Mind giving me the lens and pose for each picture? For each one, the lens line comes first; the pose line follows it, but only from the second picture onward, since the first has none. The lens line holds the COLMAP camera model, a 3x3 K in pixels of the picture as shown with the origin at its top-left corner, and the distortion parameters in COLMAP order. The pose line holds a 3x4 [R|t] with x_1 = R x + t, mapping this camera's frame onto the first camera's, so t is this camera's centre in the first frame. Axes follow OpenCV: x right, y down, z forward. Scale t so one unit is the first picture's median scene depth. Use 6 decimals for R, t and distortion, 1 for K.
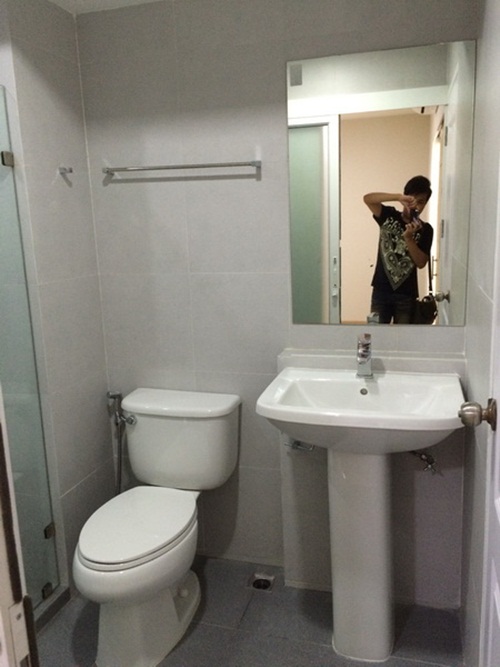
lens RADIAL K [[567.6, 0, 250.0], [0, 567.6, 333.5], [0, 0, 1]] dist [0.077241, -0.076211]
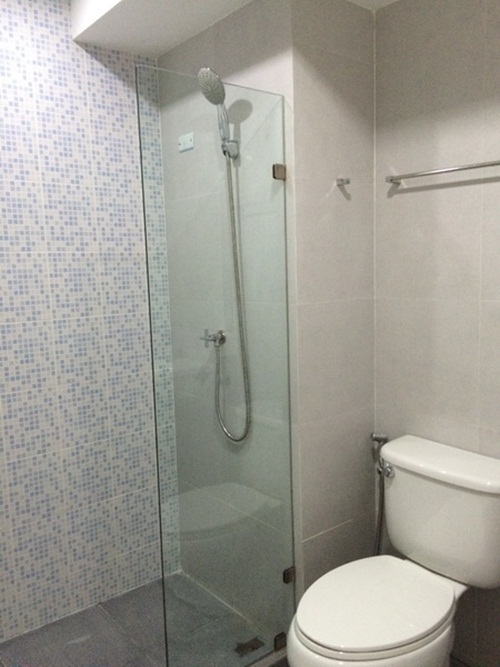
lens RADIAL K [[567.6, 0, 250.0], [0, 567.6, 333.5], [0, 0, 1]] dist [0.077241, -0.076211]
pose [[0.828955, 0.075498, -0.554197, 0.073139], [-0.107273, 0.993914, -0.025057, -0.006681], [0.548932, 0.080222, 0.832008, 0.179884]]
